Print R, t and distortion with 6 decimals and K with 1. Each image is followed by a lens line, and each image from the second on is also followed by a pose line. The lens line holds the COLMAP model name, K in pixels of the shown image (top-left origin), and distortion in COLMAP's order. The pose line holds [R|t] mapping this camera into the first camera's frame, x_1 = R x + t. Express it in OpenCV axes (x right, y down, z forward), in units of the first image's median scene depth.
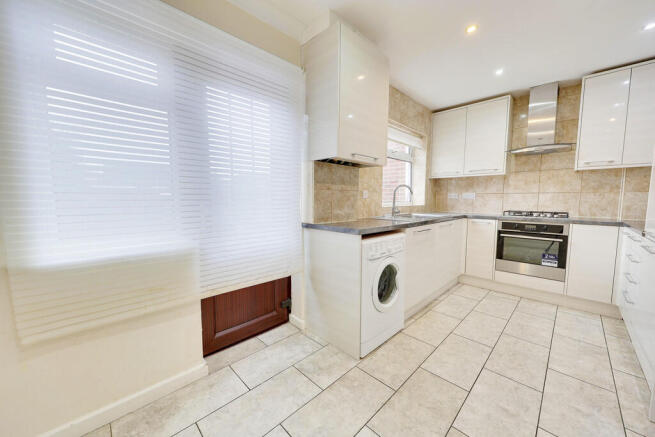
lens RADIAL K [[245.9, 0, 327.1], [0, 245.9, 218.1], [0, 0, 1]] dist [-0.000709, -0.000102]
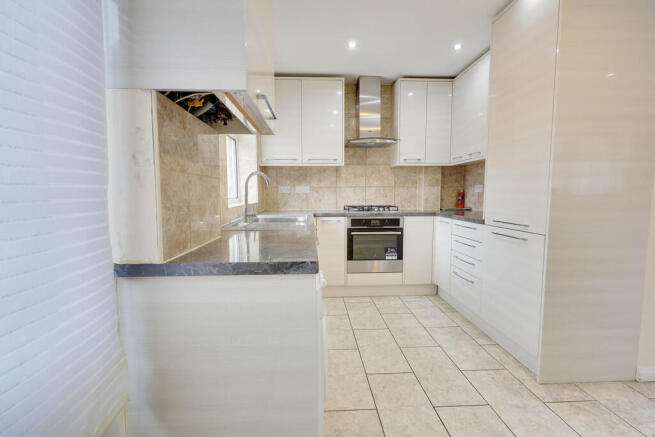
lens RADIAL K [[295.6, 0, 327.7], [0, 295.6, 217.9], [0, 0, 1]] dist [-0.003876, -0.000576]
pose [[0.668861, -0.068225, 0.740250, -0.148822], [0.066192, 0.997290, 0.032107, -0.029392], [-0.740435, 0.027524, 0.671565, 0.358845]]
